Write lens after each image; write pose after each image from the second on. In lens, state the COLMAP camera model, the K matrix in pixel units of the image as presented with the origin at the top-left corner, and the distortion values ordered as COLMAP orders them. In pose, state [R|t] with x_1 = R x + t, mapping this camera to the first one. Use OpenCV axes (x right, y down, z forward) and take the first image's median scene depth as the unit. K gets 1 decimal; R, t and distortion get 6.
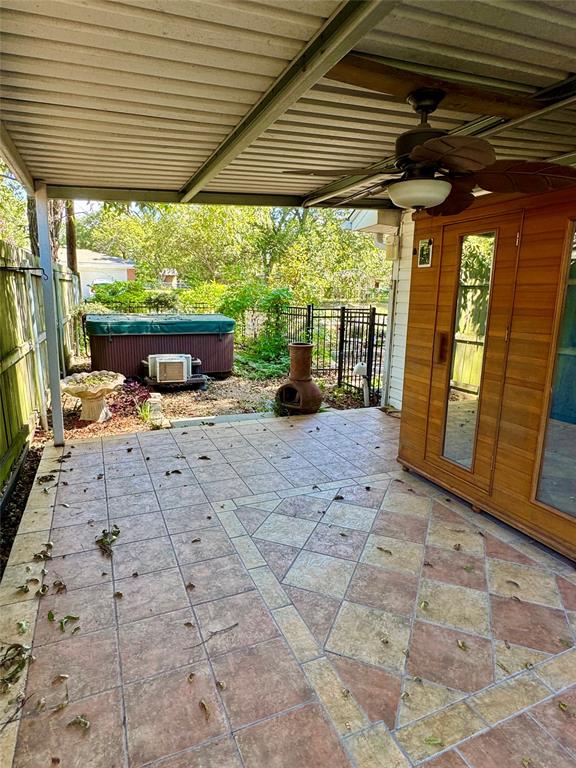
lens RADIAL K [[451.1, 0, 287.3], [0, 451.1, 383.7], [0, 0, 1]] dist [-0.007462, 0.001513]
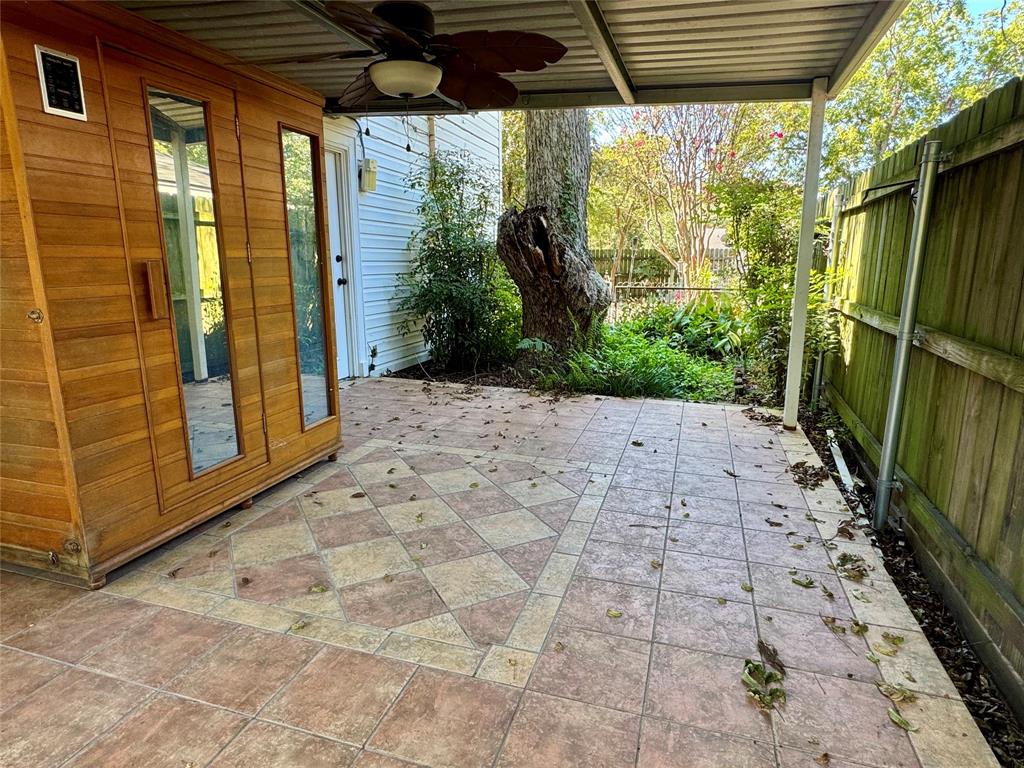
lens RADIAL K [[601.5, 0, 511.4], [0, 601.5, 386.6], [0, 0, 1]] dist [-0.007462, 0.001513]
pose [[-0.761899, -0.152693, 0.629440, -0.572206], [0.113502, 0.925300, 0.361852, -0.231752], [-0.637674, 0.347137, -0.687654, 1.591141]]
